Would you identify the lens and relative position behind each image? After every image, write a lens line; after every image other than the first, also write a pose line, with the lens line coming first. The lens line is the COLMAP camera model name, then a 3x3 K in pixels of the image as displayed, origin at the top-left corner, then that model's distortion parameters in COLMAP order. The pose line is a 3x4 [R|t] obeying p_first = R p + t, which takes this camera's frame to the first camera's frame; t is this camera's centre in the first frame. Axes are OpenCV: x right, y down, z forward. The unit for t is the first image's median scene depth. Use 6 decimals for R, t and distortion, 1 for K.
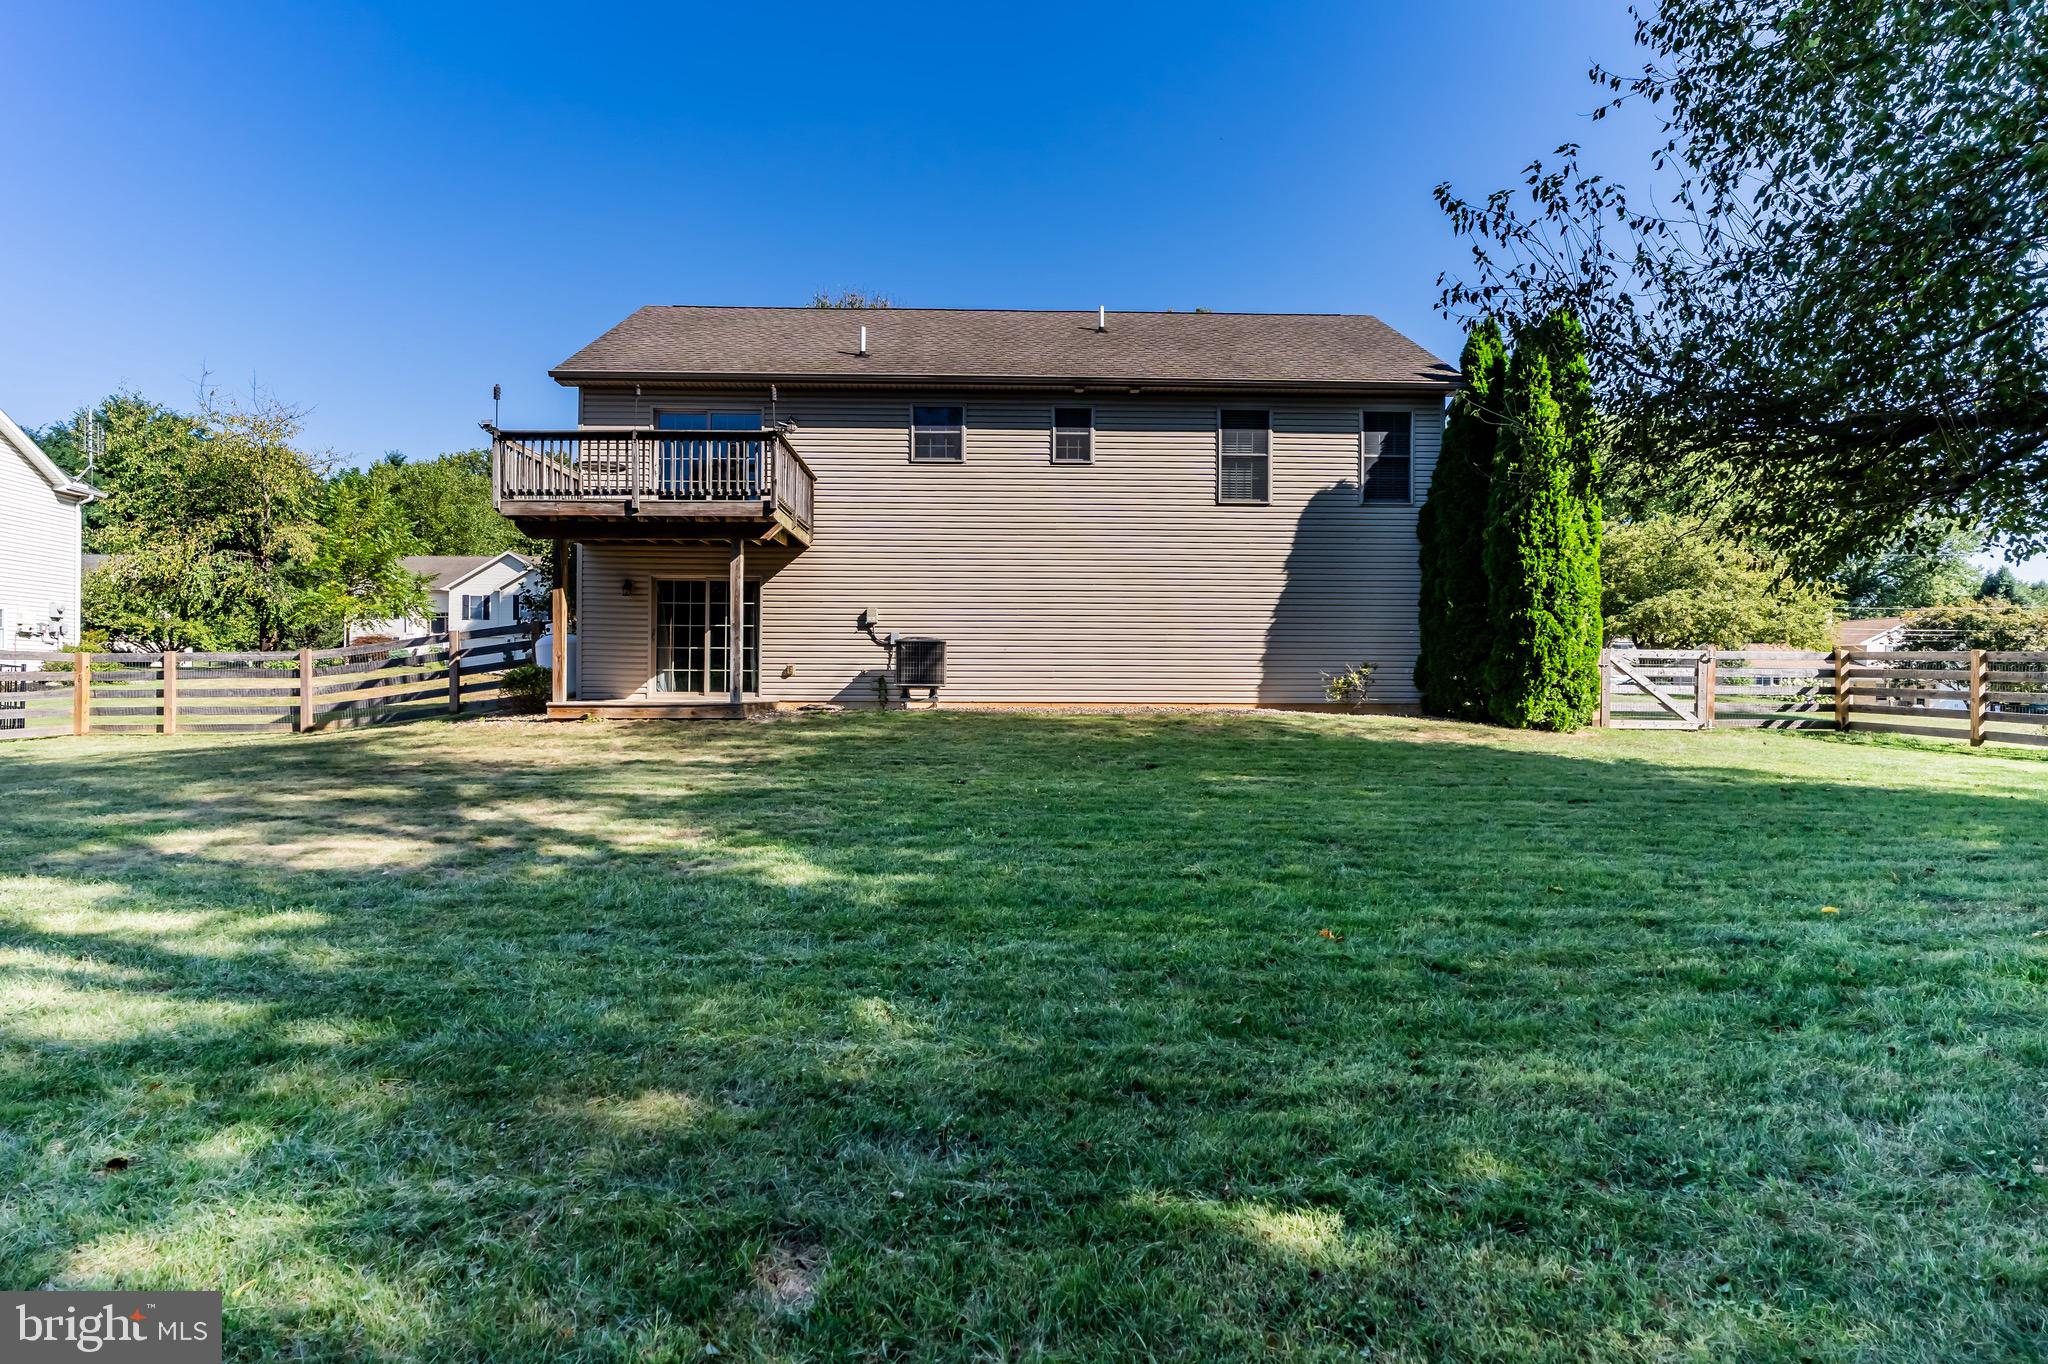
lens RADIAL K [[1071.5, 0, 1022.1], [0, 1071.5, 682.8], [0, 0, 1]] dist [-0.008745, 0.005750]
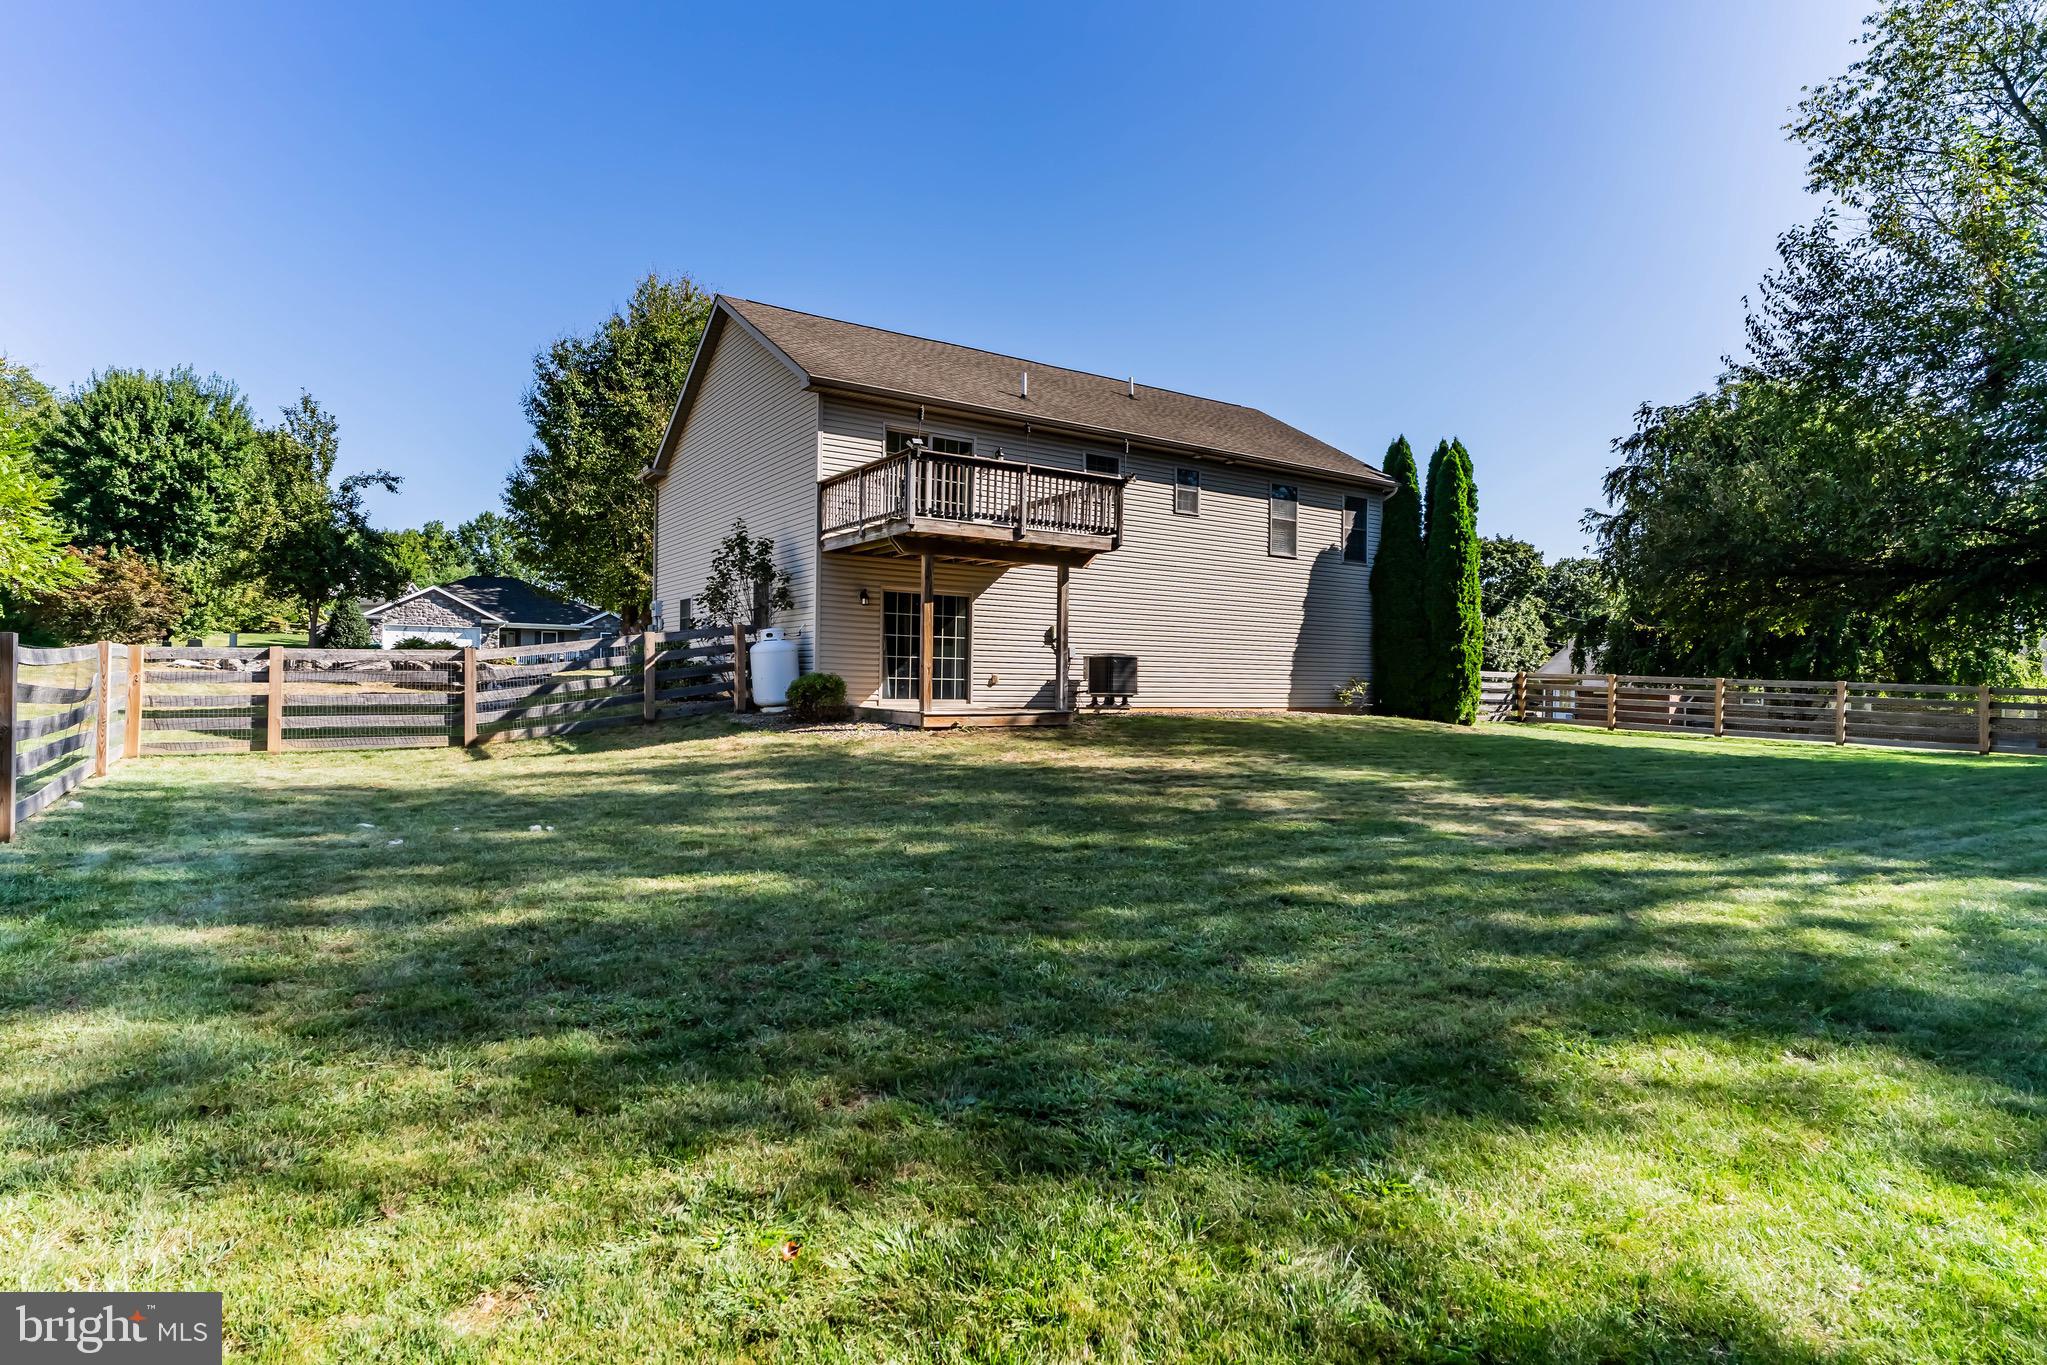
lens RADIAL K [[1071.0, 0, 1022.2], [0, 1071.0, 680.3], [0, 0, 1]] dist [-0.008745, 0.005750]
pose [[0.846276, 0.009229, 0.532665, -0.771871], [-0.010548, 0.999944, -0.000568, -0.010161], [-0.532641, -0.005138, 0.846326, 0.054147]]
